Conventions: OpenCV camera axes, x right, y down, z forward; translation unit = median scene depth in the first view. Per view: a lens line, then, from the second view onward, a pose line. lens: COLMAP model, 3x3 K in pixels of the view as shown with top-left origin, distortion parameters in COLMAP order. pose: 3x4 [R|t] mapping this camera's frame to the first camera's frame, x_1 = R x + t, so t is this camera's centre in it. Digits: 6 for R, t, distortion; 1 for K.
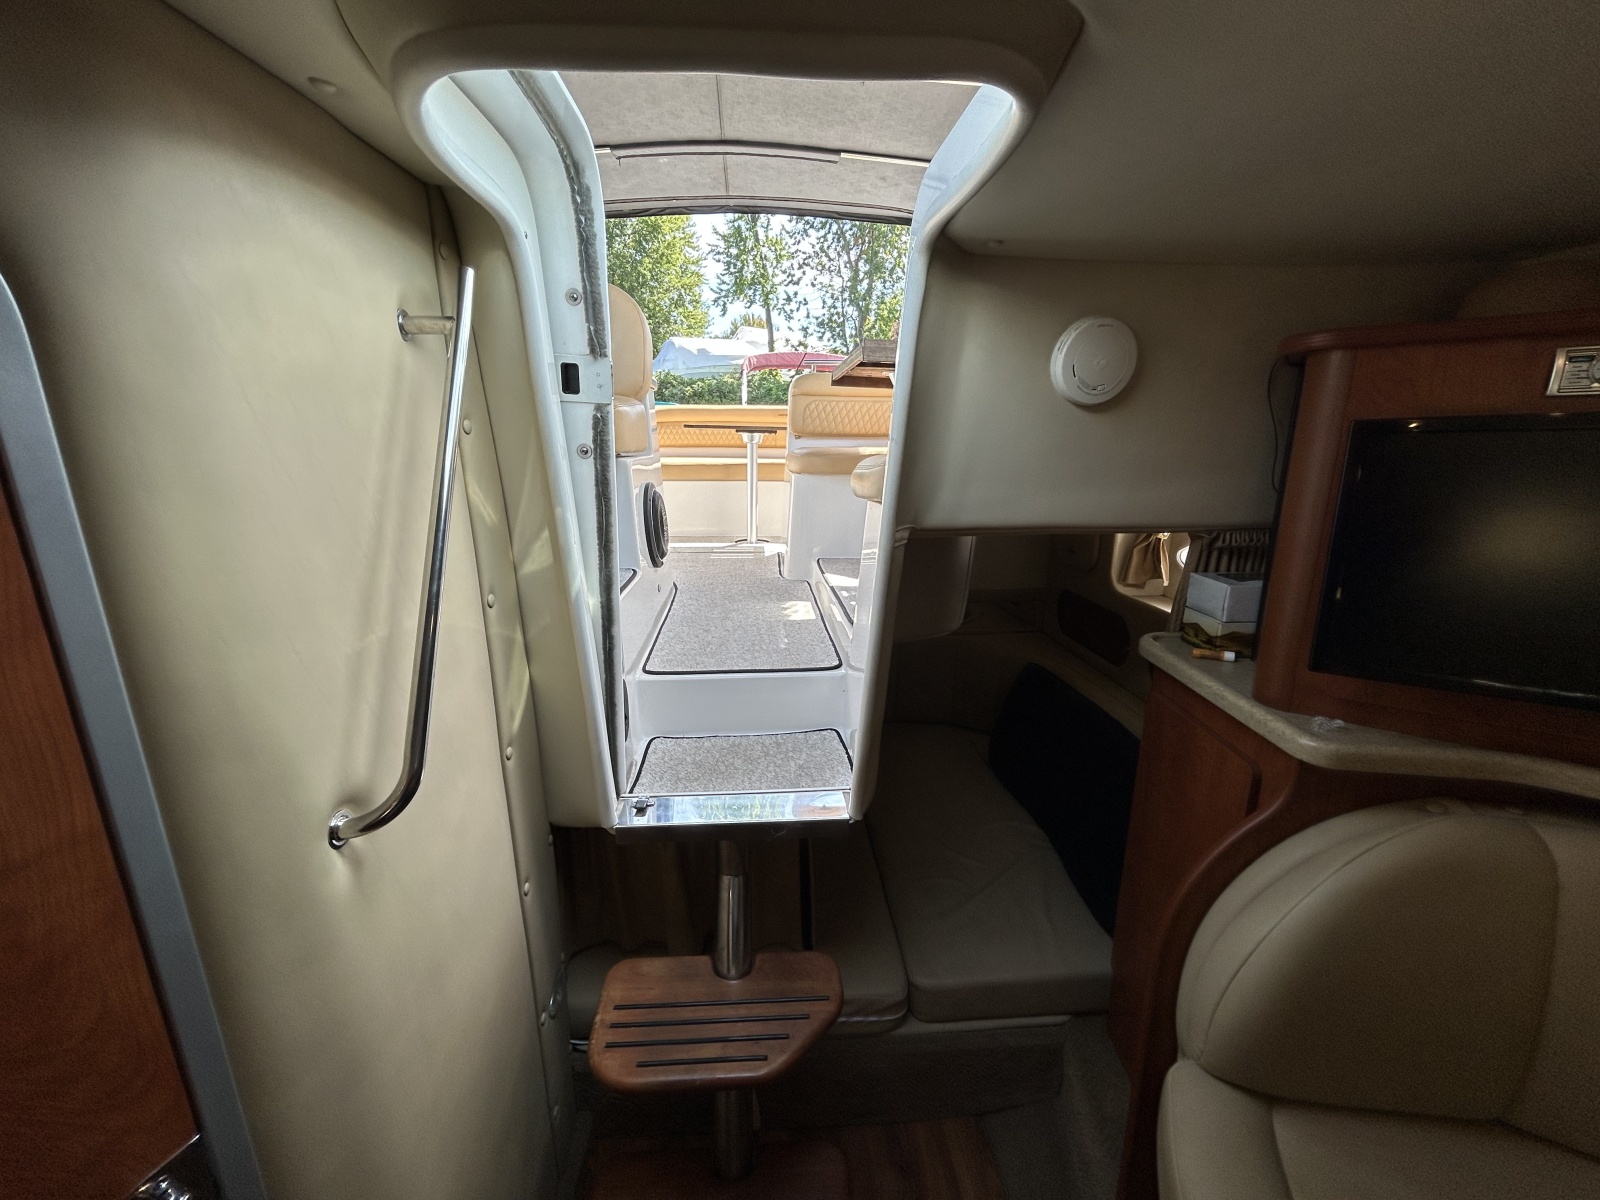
lens RADIAL K [[647.5, 0, 800.0], [0, 647.5, 600.0], [0, 0, 1]] dist [-0.001837, 0.000146]
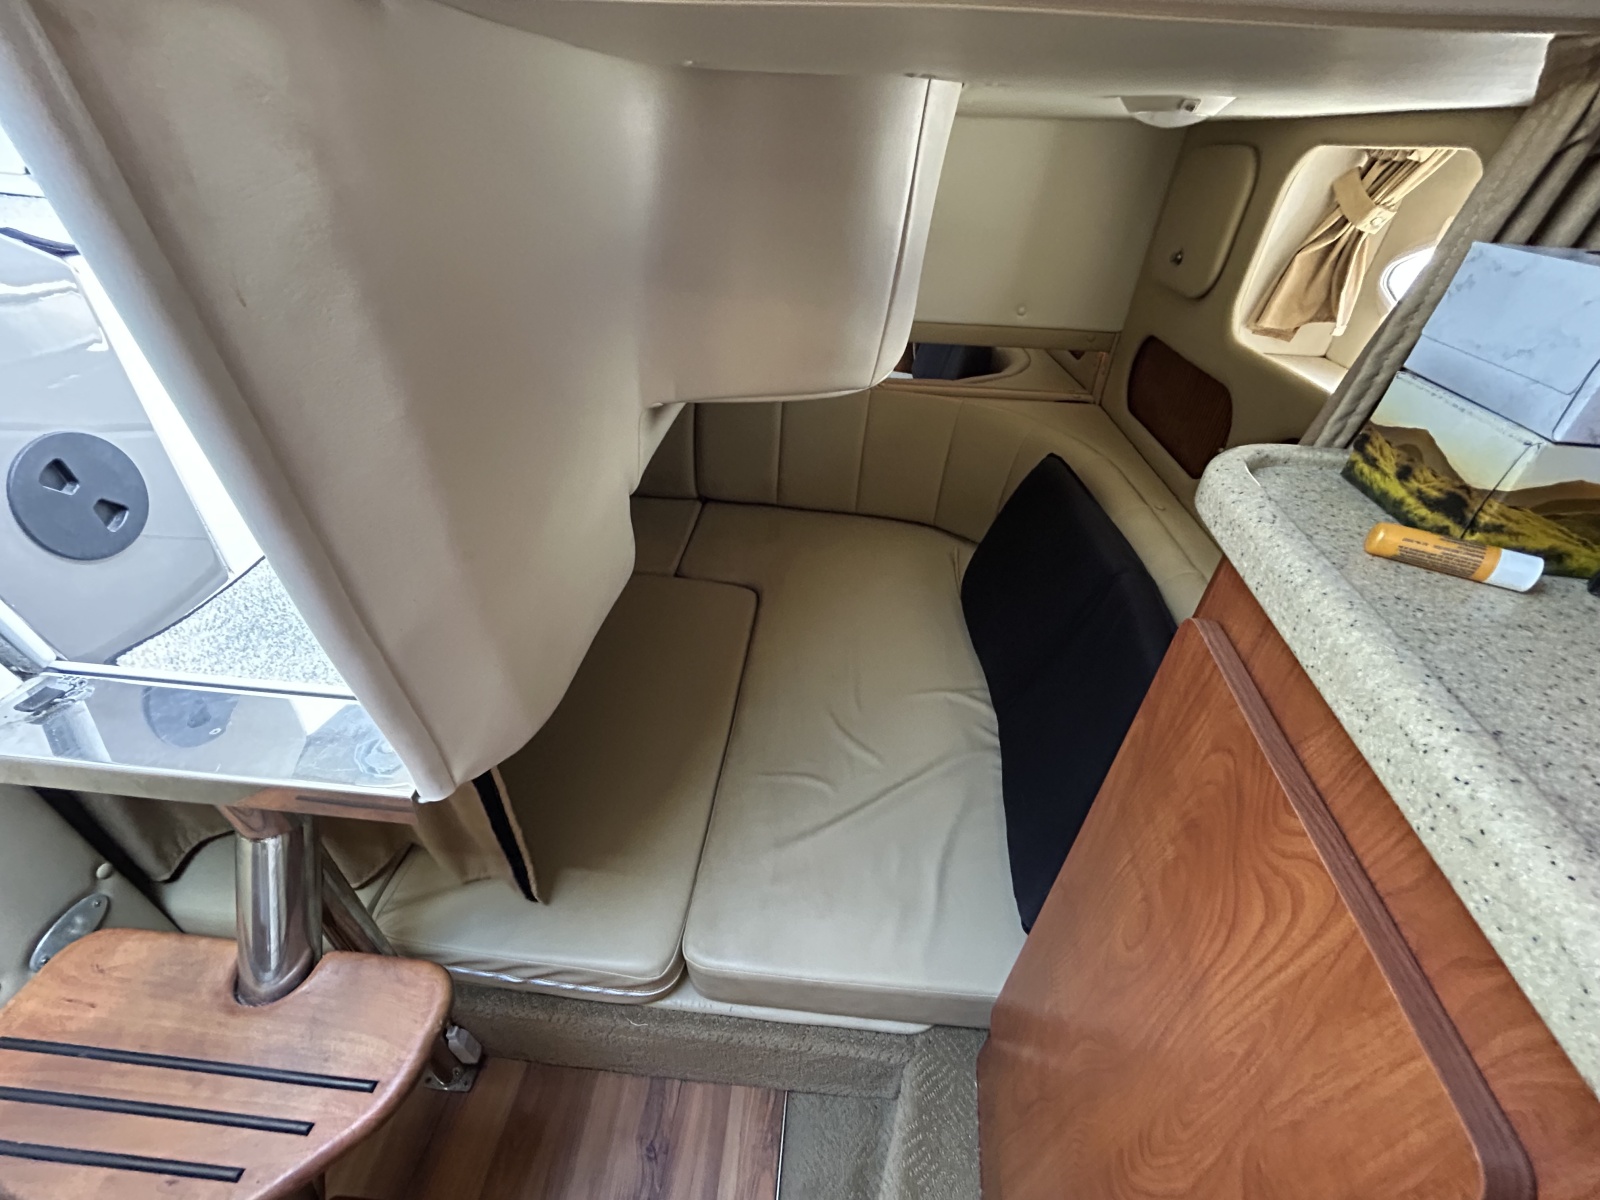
lens RADIAL K [[654.1, 0, 799.7], [0, 654.1, 597.8], [0, 0, 1]] dist [0.002346, 0.000053]
pose [[0.988275, 0.121481, -0.092496, 0.352177], [-0.078310, 0.923323, 0.375954, 0.015130], [0.131075, -0.364303, 0.922010, 0.630290]]
